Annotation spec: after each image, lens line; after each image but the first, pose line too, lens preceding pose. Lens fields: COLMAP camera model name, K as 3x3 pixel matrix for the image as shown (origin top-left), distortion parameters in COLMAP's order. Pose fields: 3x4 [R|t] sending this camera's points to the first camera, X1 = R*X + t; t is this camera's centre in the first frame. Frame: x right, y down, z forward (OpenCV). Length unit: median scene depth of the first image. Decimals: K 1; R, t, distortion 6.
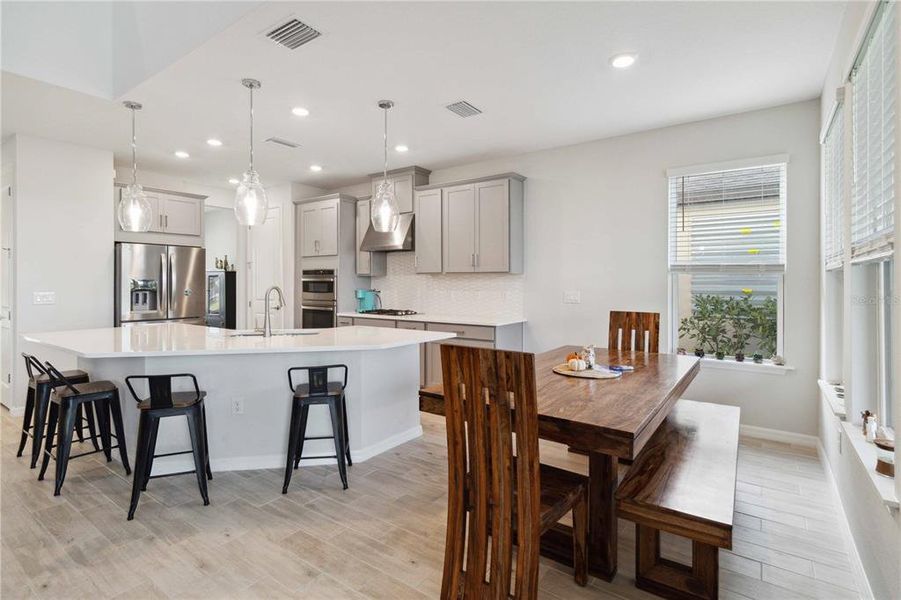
lens RADIAL K [[447.4, 0, 453.5], [0, 447.4, 282.8], [0, 0, 1]] dist [0.003586, 0.007090]
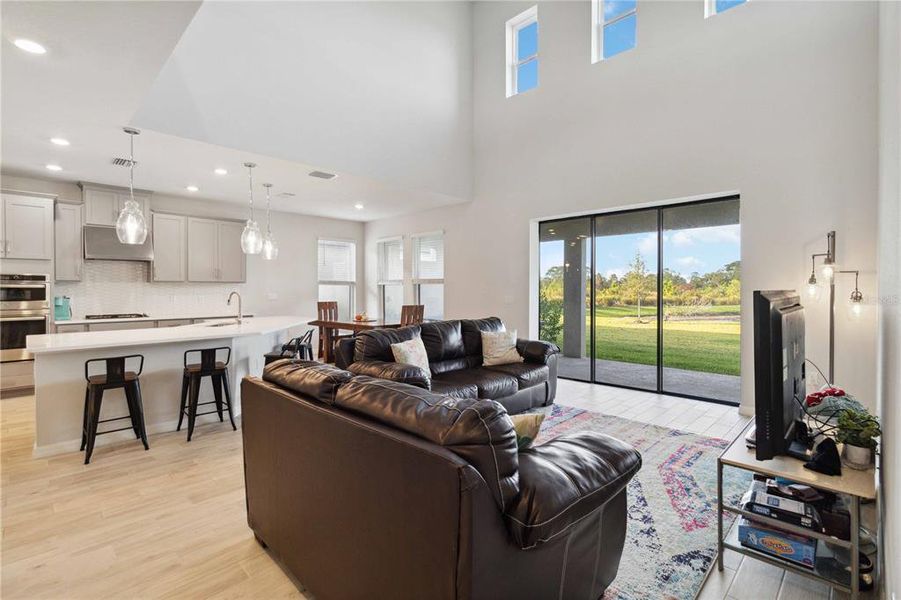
lens RADIAL K [[425.9, 0, 451.6], [0, 425.9, 293.4], [0, 0, 1]] dist [0.002733, 0.000796]
pose [[0.173592, -0.009928, 0.984768, -1.129837], [0.003236, 0.999950, 0.009511, 0.003449], [-0.984812, 0.001536, 0.173616, 0.012505]]
